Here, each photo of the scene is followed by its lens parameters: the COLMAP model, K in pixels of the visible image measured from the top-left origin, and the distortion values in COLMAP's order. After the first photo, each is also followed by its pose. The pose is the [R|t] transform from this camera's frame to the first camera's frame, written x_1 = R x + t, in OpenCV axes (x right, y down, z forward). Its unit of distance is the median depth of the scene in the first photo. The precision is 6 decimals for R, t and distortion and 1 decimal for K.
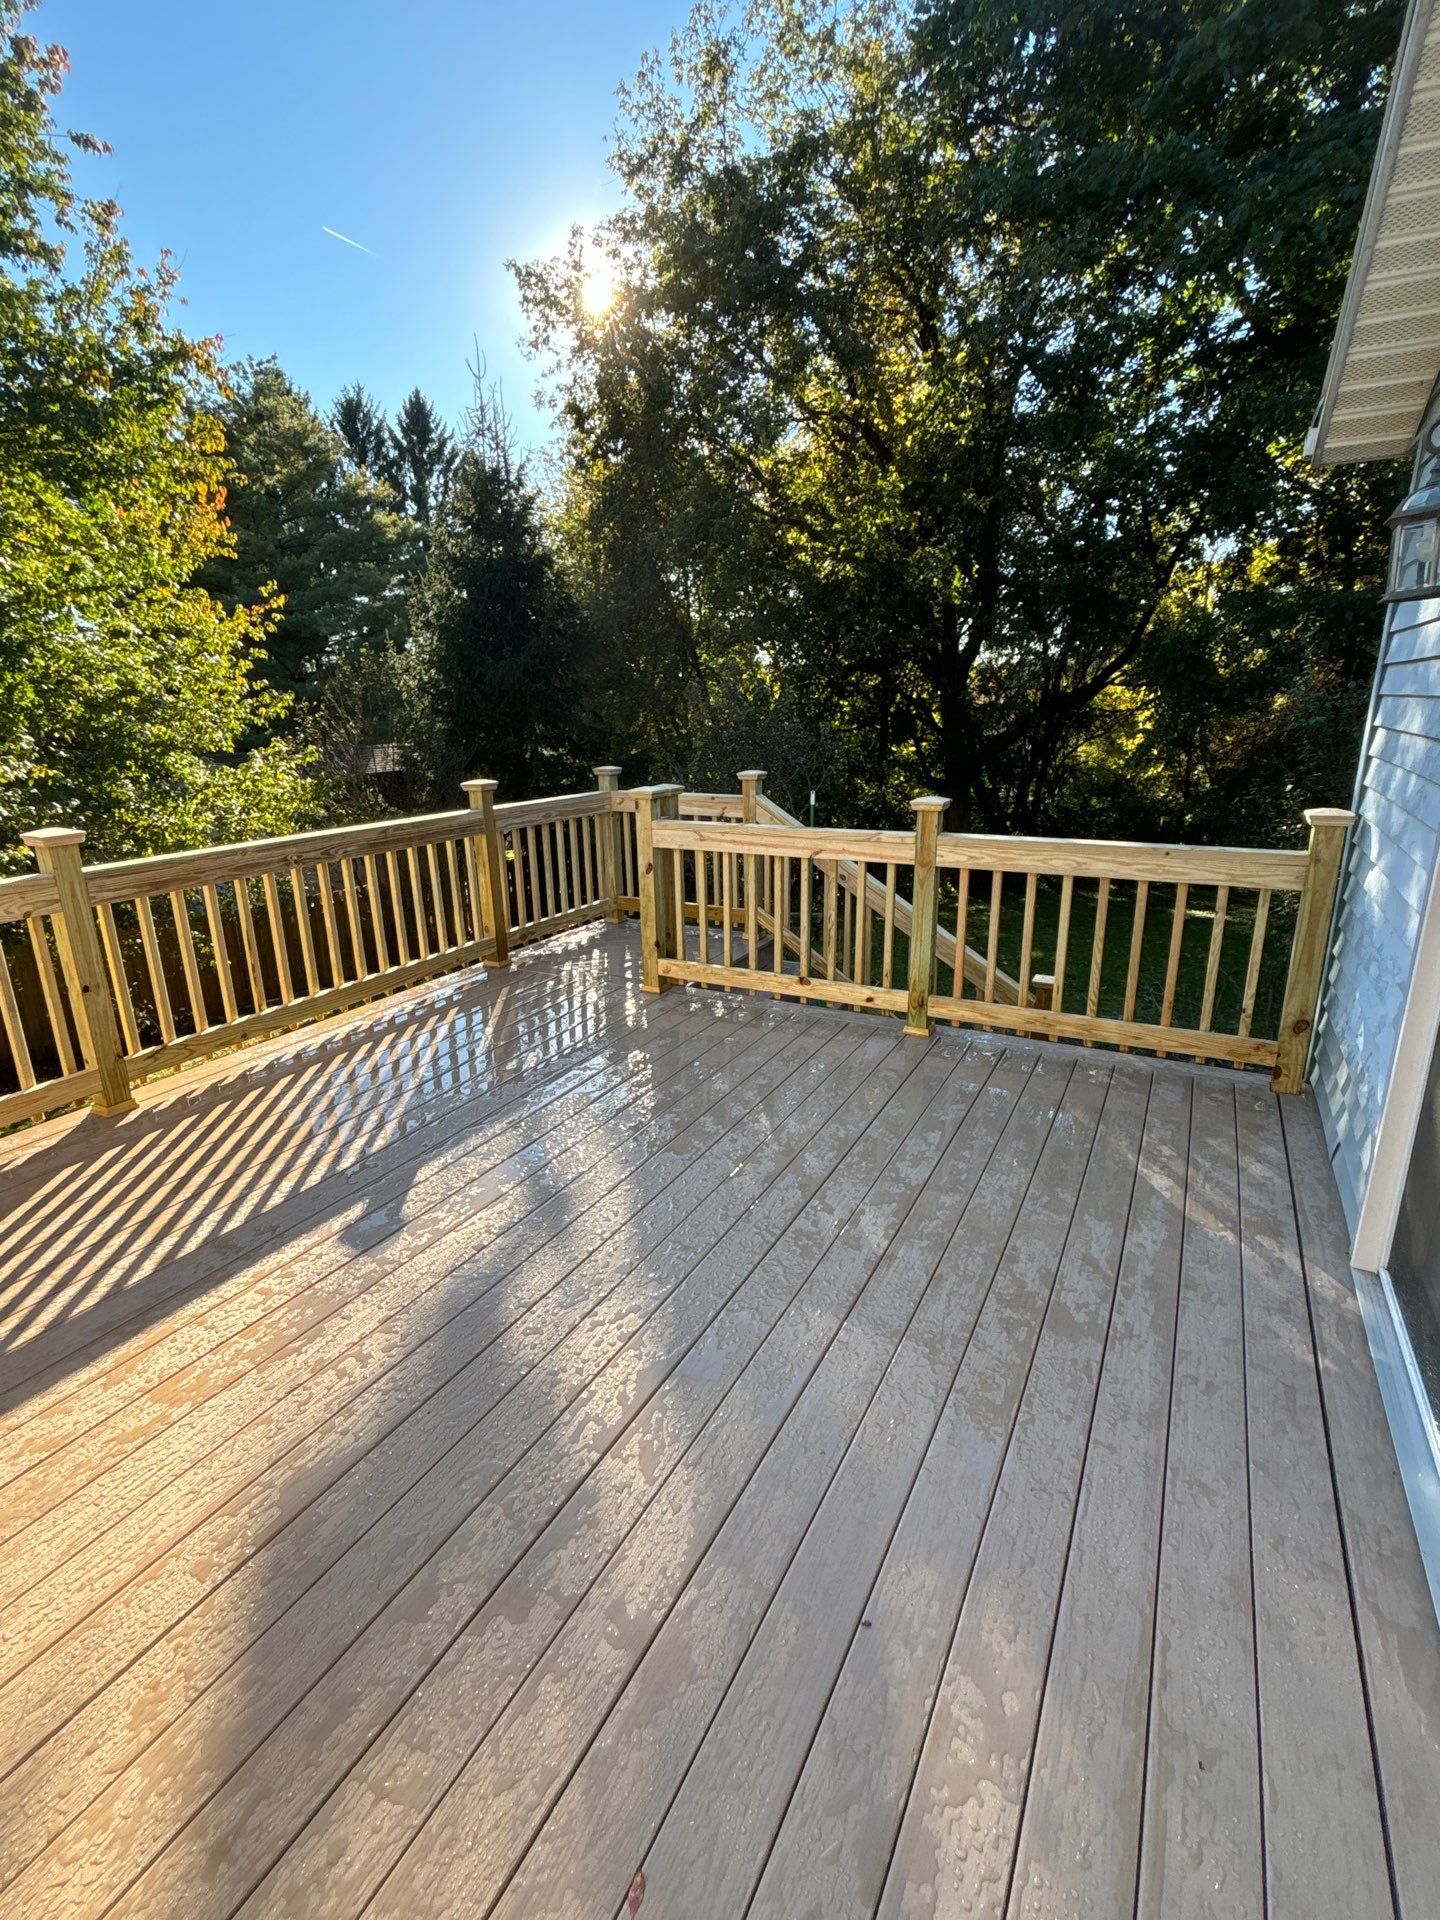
lens RADIAL K [[893.7, 0, 719.7], [0, 893.7, 952.0], [0, 0, 1]] dist [-0.000763, 0.001353]
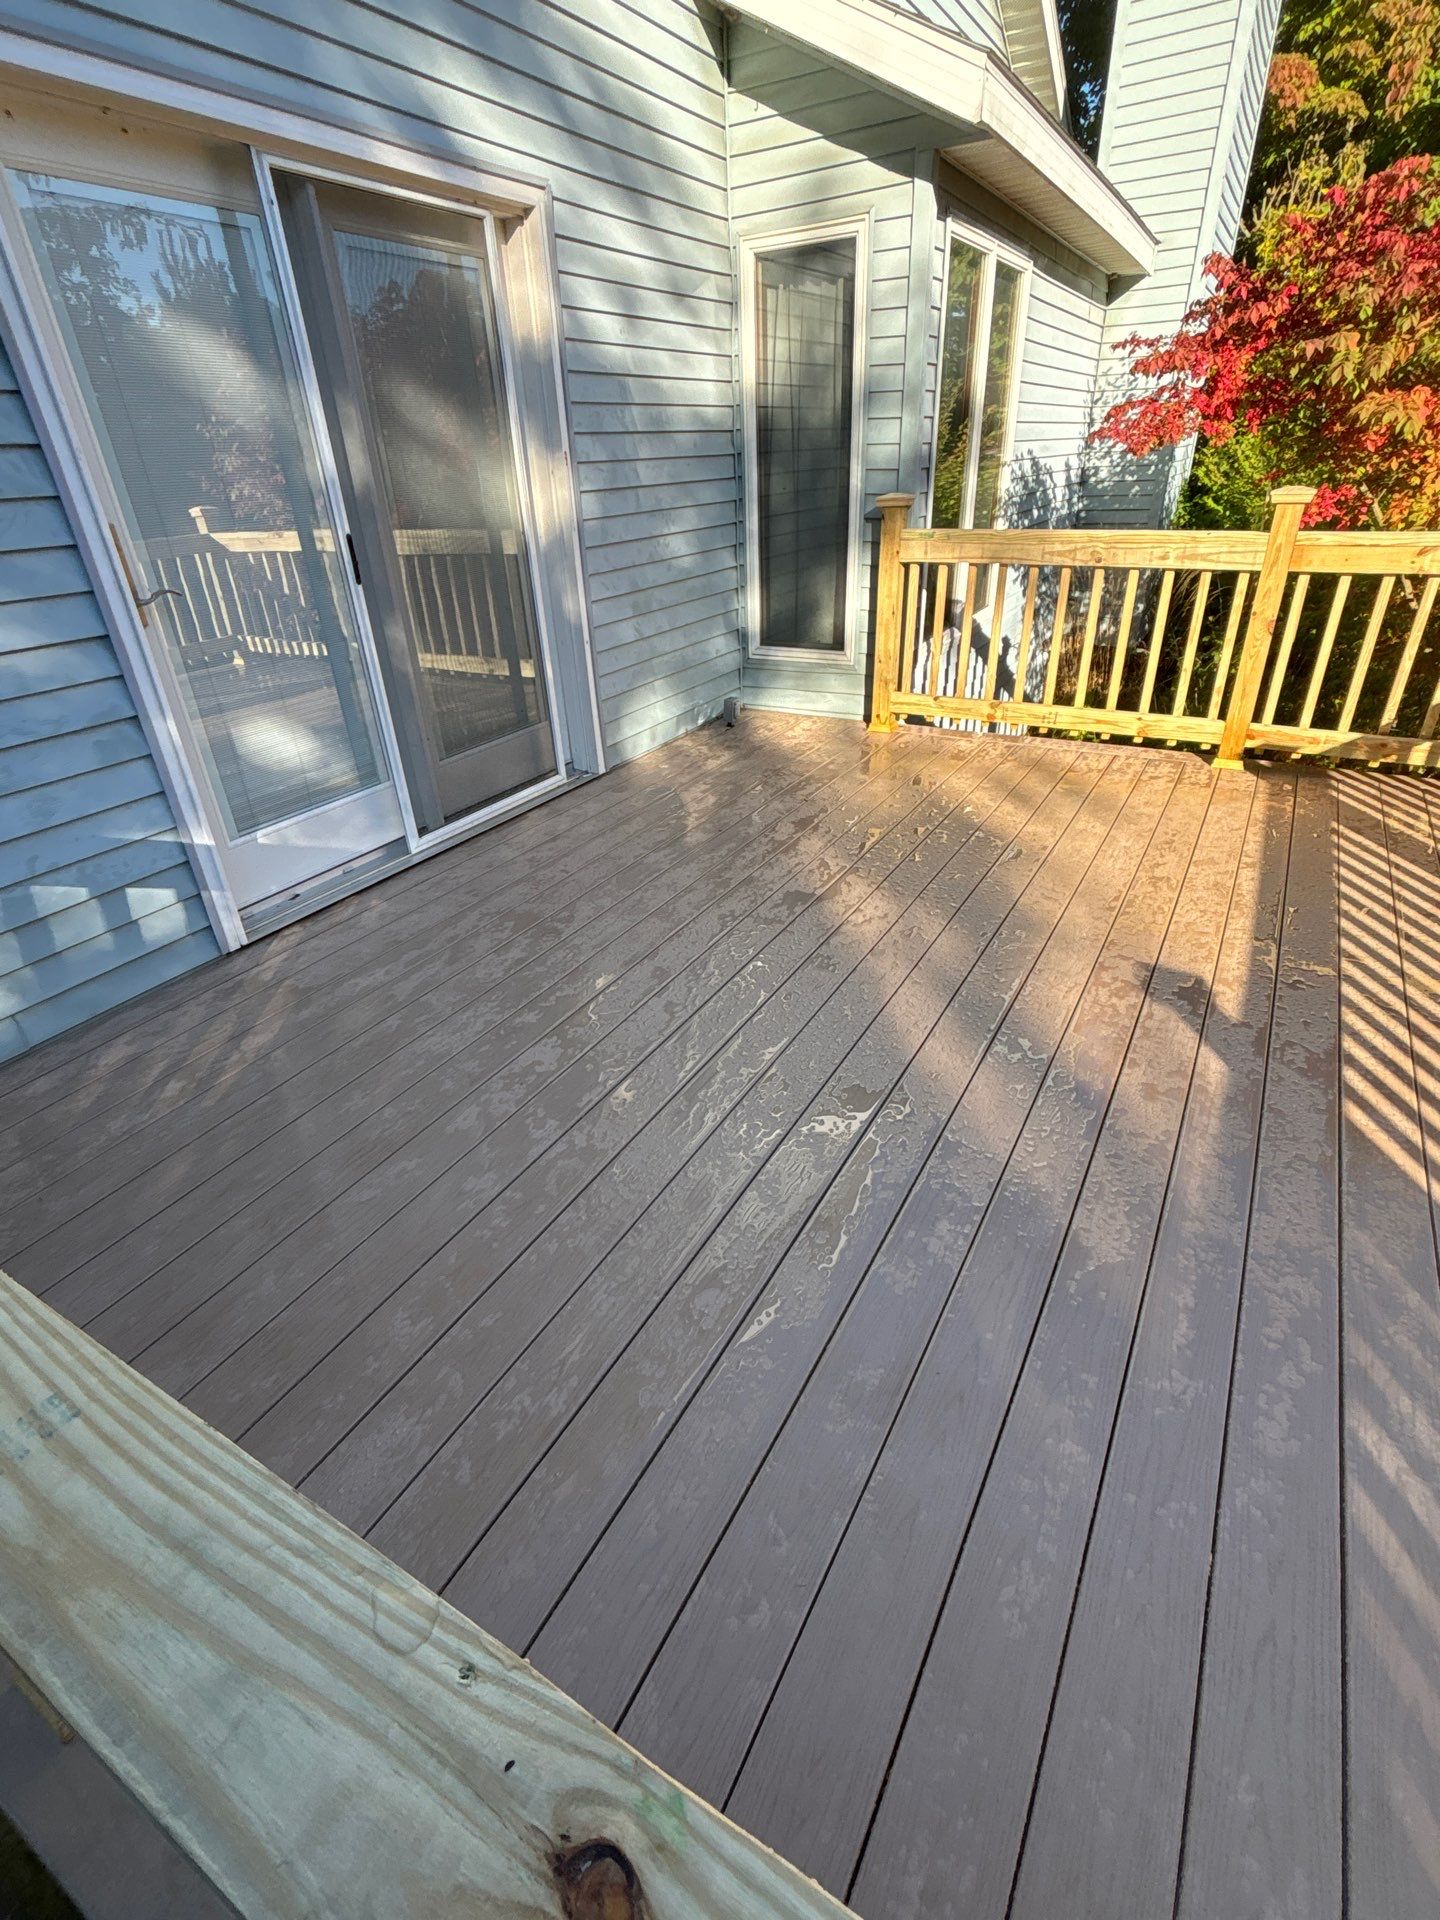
lens RADIAL K [[893.7, 0, 718.5], [0, 893.7, 960.8], [0, 0, 1]] dist [-0.000763, 0.001353]
pose [[-0.997532, 0.028388, 0.064216, 0.008297], [0.065841, 0.695825, 0.715187, -0.246209], [-0.024380, 0.717650, -0.695977, 1.036837]]
